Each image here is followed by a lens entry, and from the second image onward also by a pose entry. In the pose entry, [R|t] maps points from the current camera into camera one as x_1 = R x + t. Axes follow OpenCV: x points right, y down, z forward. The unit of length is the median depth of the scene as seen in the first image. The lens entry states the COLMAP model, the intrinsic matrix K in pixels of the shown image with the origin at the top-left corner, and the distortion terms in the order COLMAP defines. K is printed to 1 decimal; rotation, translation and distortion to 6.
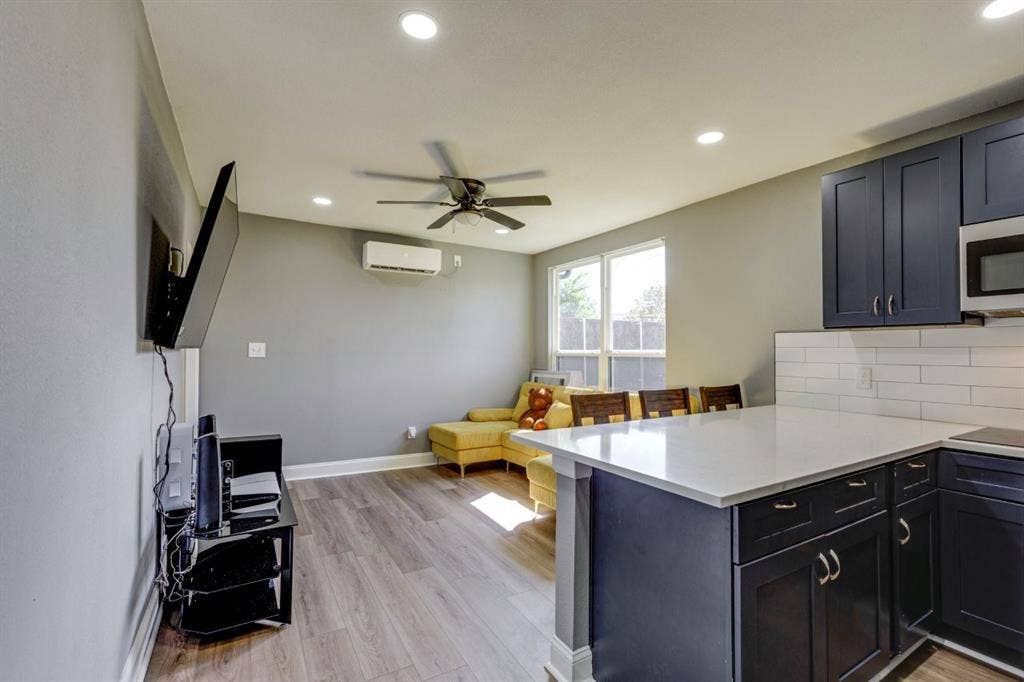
lens RADIAL K [[466.8, 0, 521.1], [0, 466.8, 341.7], [0, 0, 1]] dist [-0.017661, 0.013783]
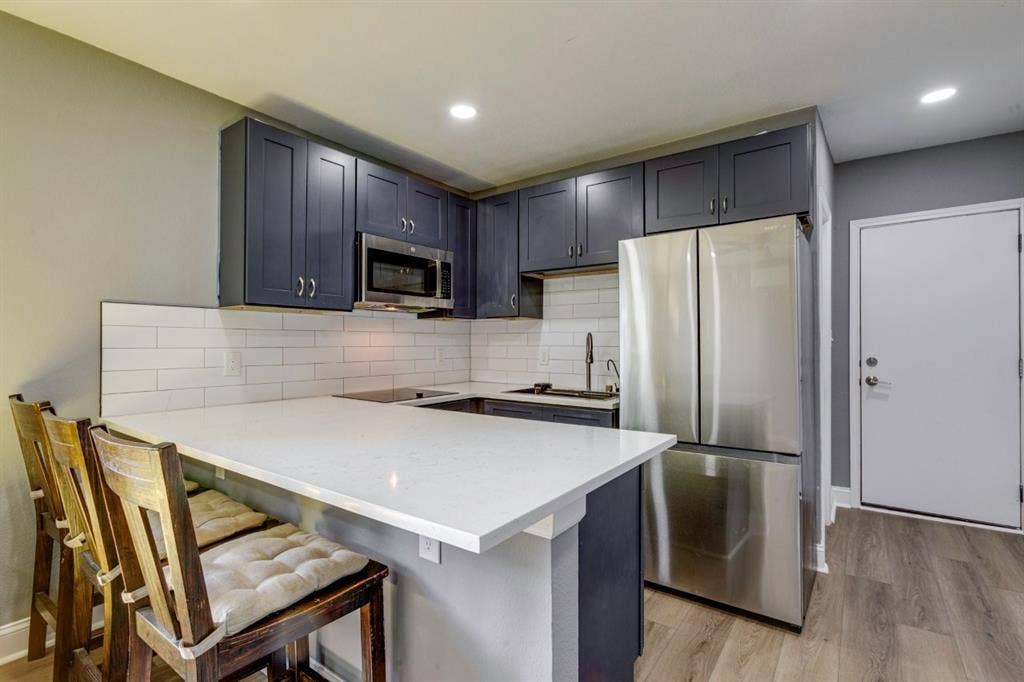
lens RADIAL K [[479.2, 0, 512.0], [0, 479.2, 341.0], [0, 0, 1]] dist [-0.027768, -0.000111]
pose [[-0.391159, 0.002208, 0.920320, -0.230148], [-0.018828, 0.999769, -0.010401, 0.027267], [-0.920130, -0.021397, -0.391027, 0.685161]]
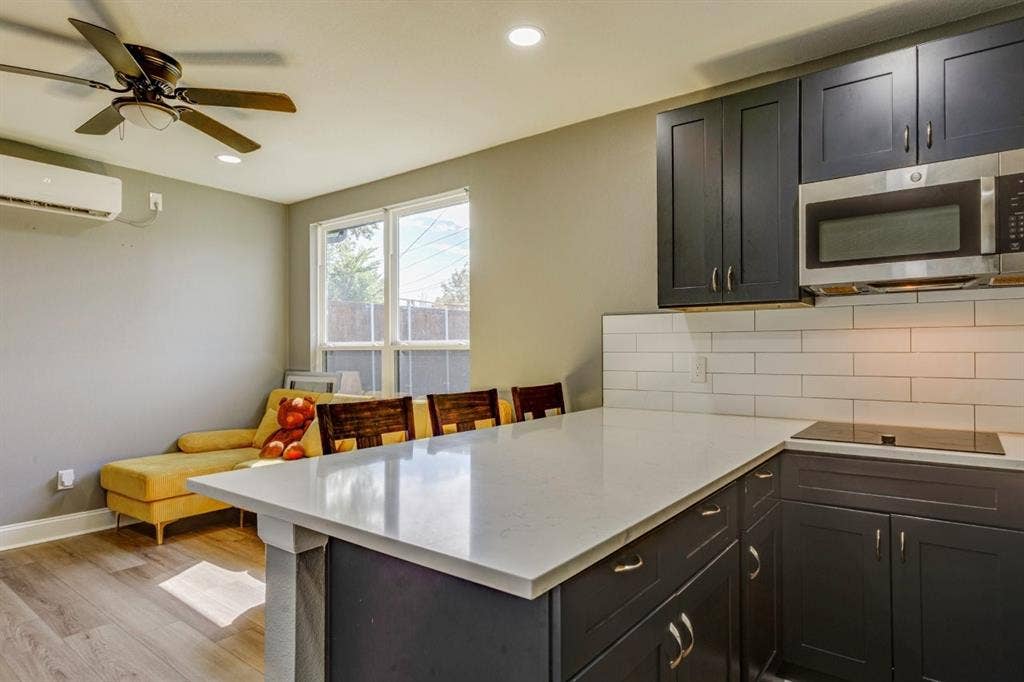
lens RADIAL K [[576.4, 0, 530.7], [0, 576.4, 345.9], [0, 0, 1]] dist [-0.054609, 0.057528]
pose [[0.925778, -0.003592, 0.378051, 0.063455], [-0.001385, 0.999916, 0.012892, 0.018690], [-0.378065, -0.012458, 0.925695, 0.137973]]
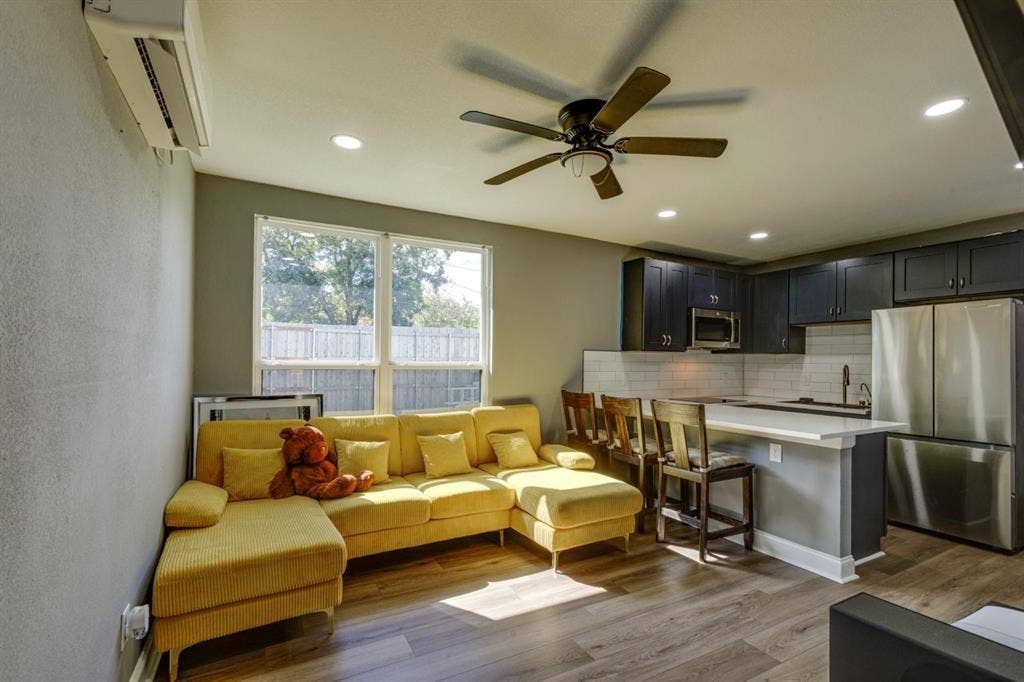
lens RADIAL K [[454.9, 0, 506.6], [0, 454.9, 363.2], [0, 0, 1]] dist [0.002082, 0.000156]
pose [[0.047847, -0.005548, 0.998839, -0.766603], [-0.030616, 0.999507, 0.007018, 0.015082], [-0.998385, -0.030916, 0.047653, 1.079831]]
